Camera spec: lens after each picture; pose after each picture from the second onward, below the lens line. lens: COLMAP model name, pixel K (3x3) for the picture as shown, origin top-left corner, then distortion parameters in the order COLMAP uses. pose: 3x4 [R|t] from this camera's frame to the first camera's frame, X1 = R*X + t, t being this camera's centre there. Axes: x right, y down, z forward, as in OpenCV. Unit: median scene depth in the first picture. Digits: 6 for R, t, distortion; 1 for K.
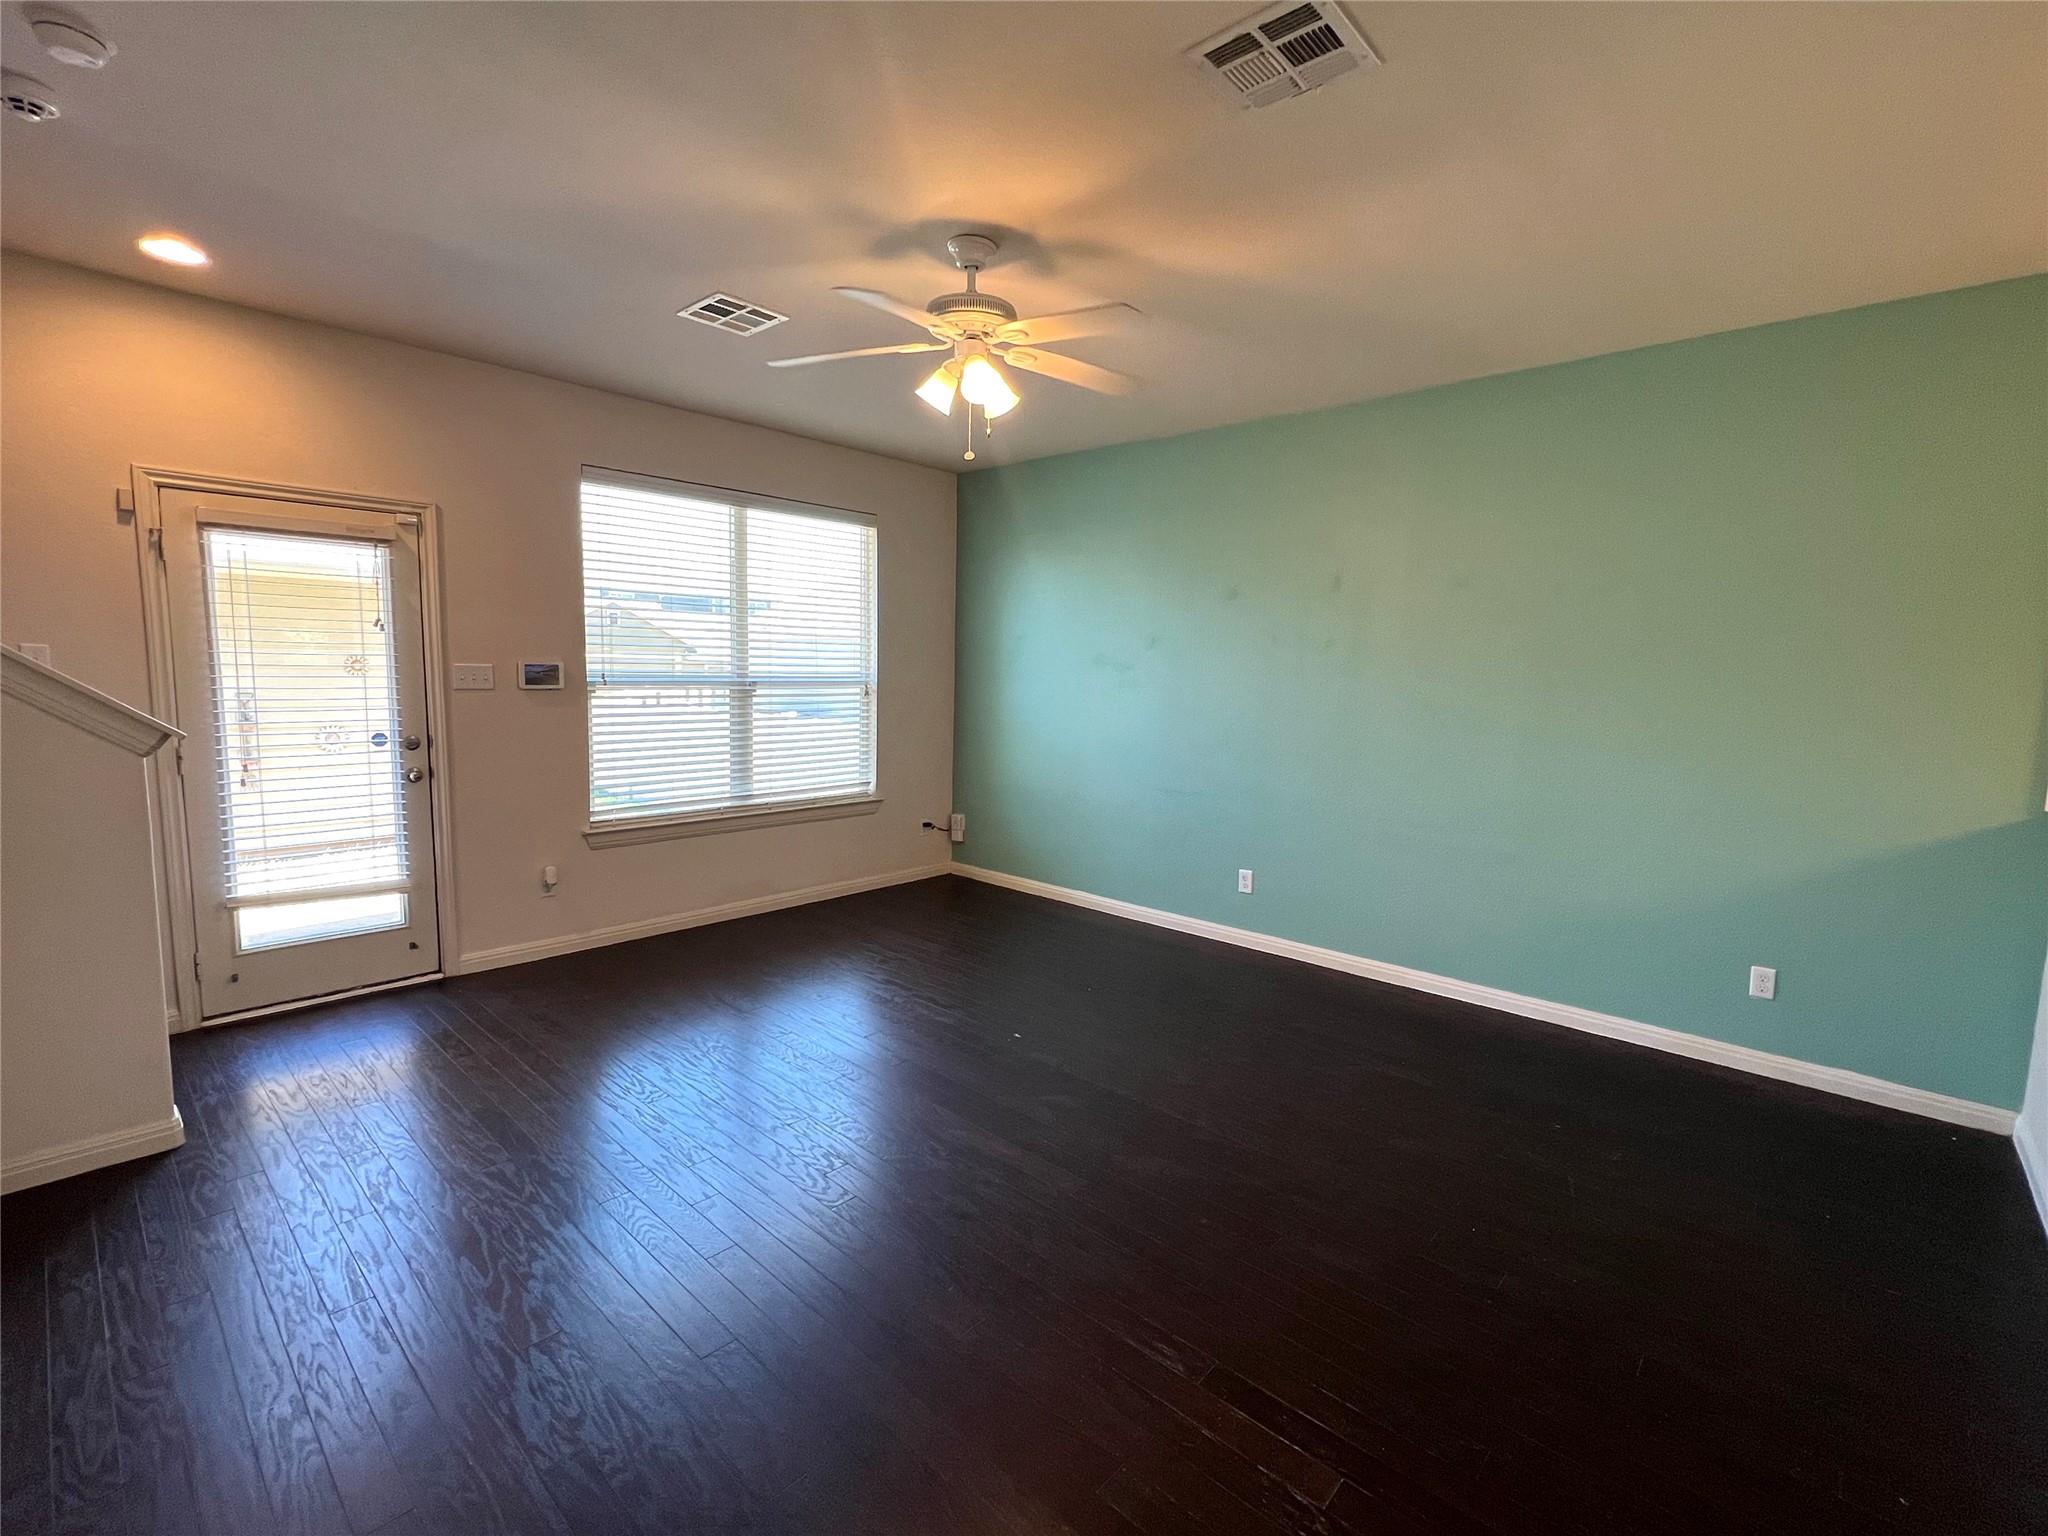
lens RADIAL K [[921.7, 0, 1029.5], [0, 921.7, 765.4], [0, 0, 1]] dist [-0.000329, -0.000047]
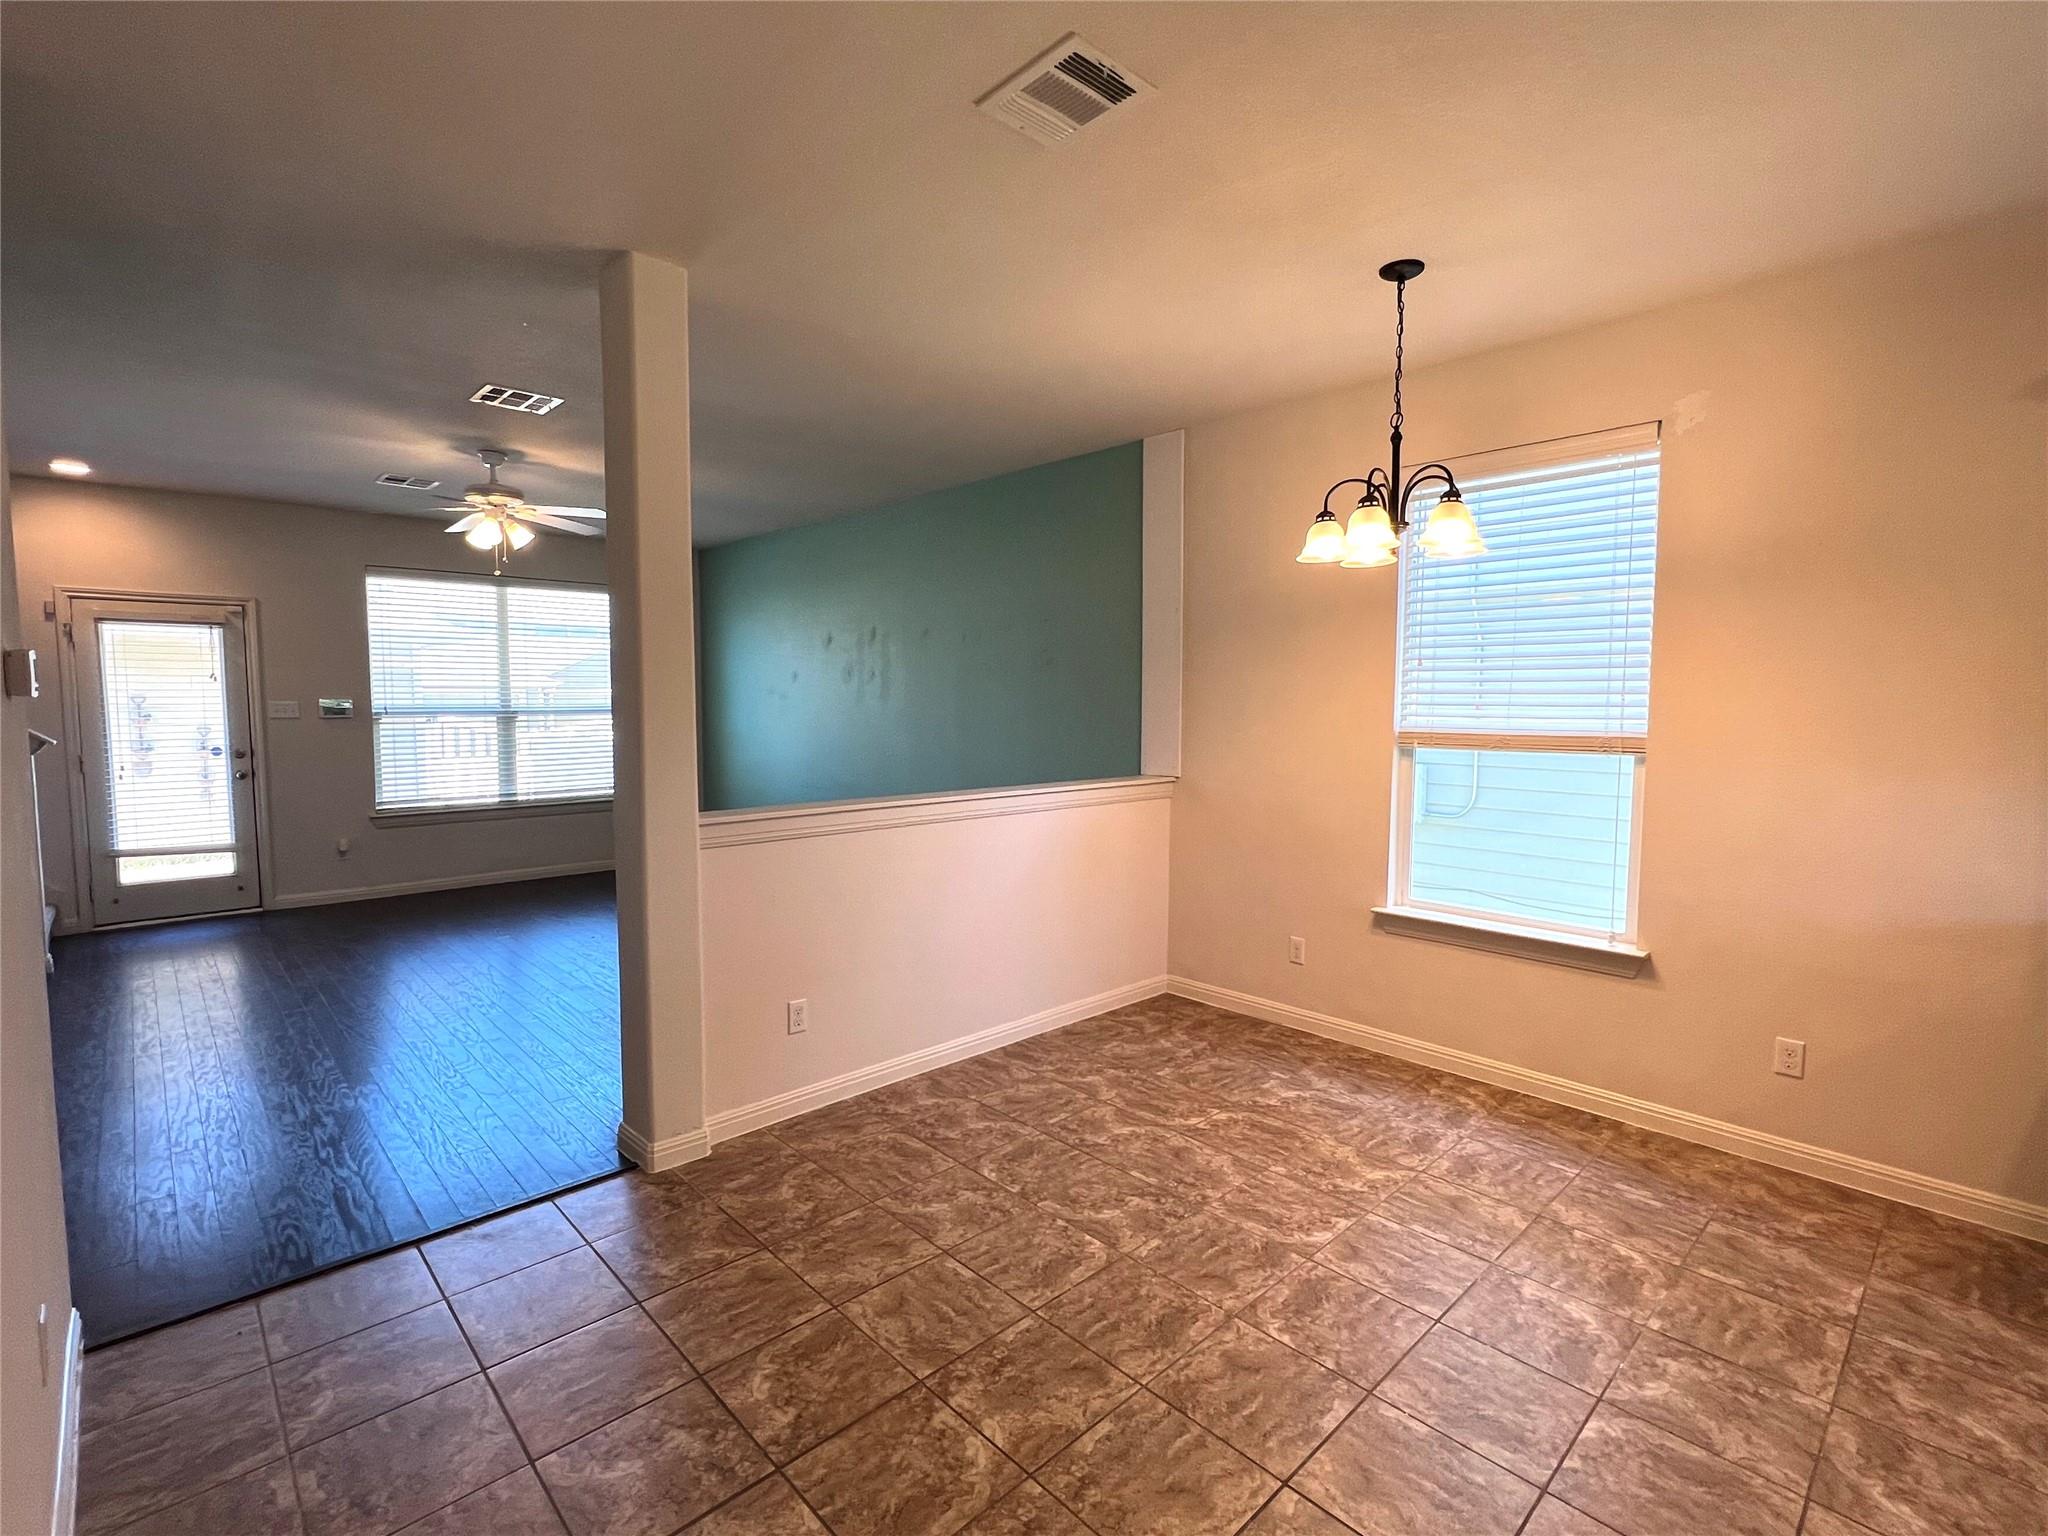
lens RADIAL K [[948.8, 0, 1017.2], [0, 948.8, 766.9], [0, 0, 1]] dist [-0.003904, 0.001636]
pose [[0.996958, -0.015429, -0.076392, 0.729483], [0.012760, 0.999295, -0.035310, 0.068863], [0.076883, 0.034228, 0.996452, -0.461511]]
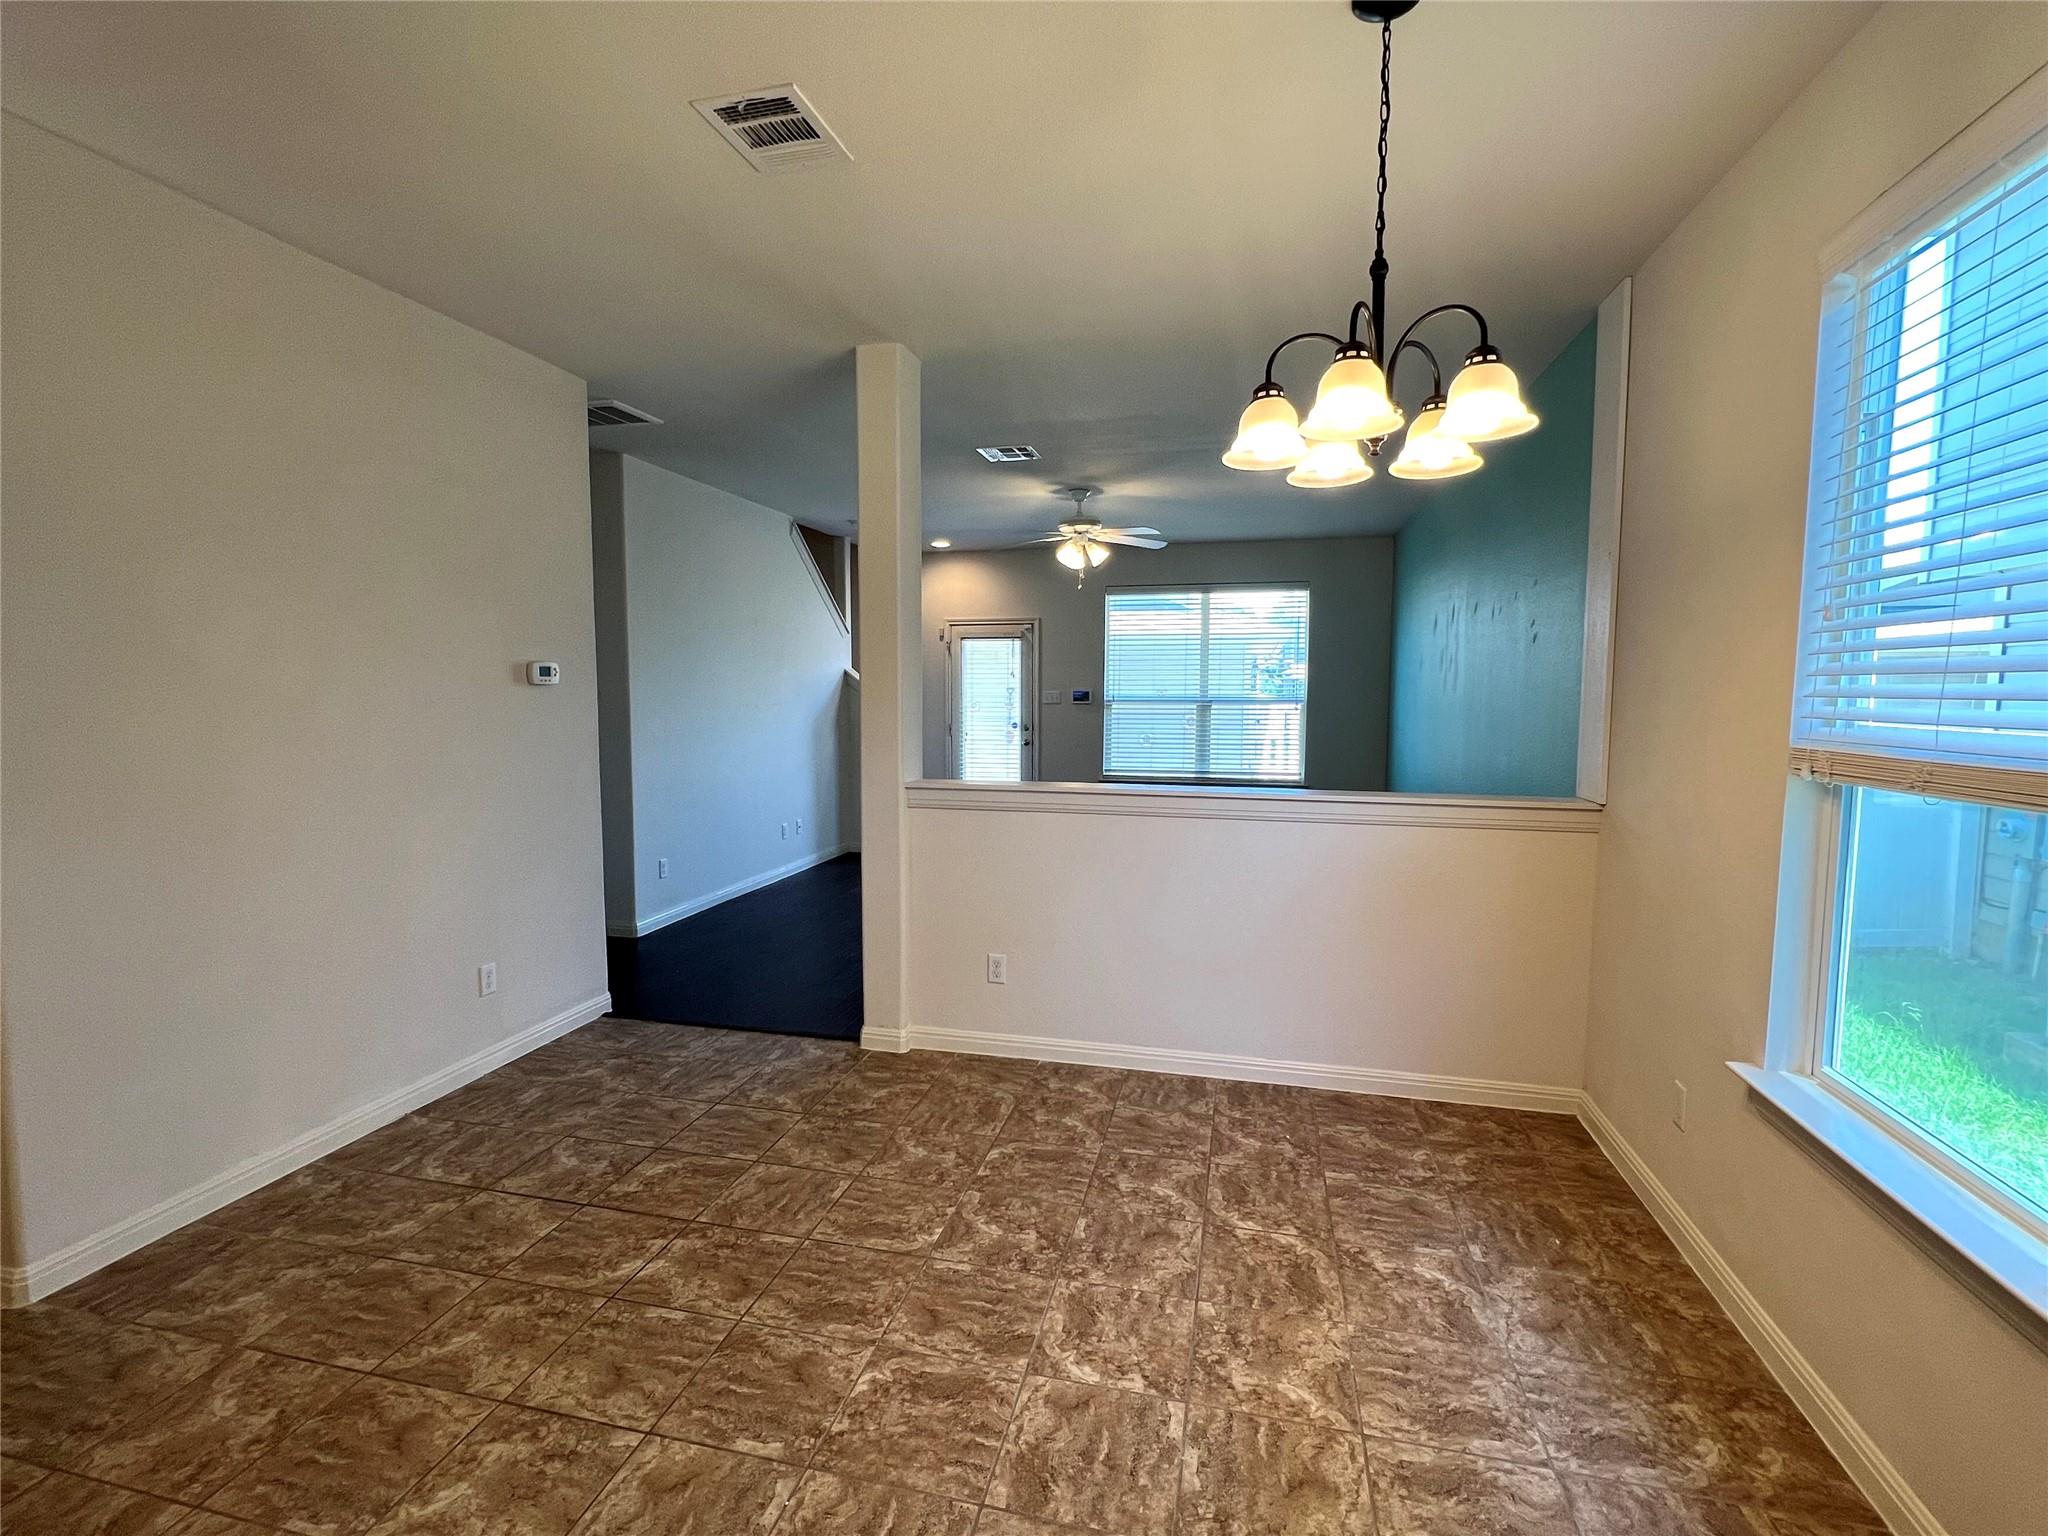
lens RADIAL K [[948.8, 0, 1025.1], [0, 948.8, 773.3], [0, 0, 1]] dist [-0.003904, 0.001636]
pose [[0.479273, 0.057302, -0.875793, 1.296246], [-0.085592, 0.996161, 0.018338, 0.042482], [0.873482, 0.066172, 0.482338, -0.080925]]
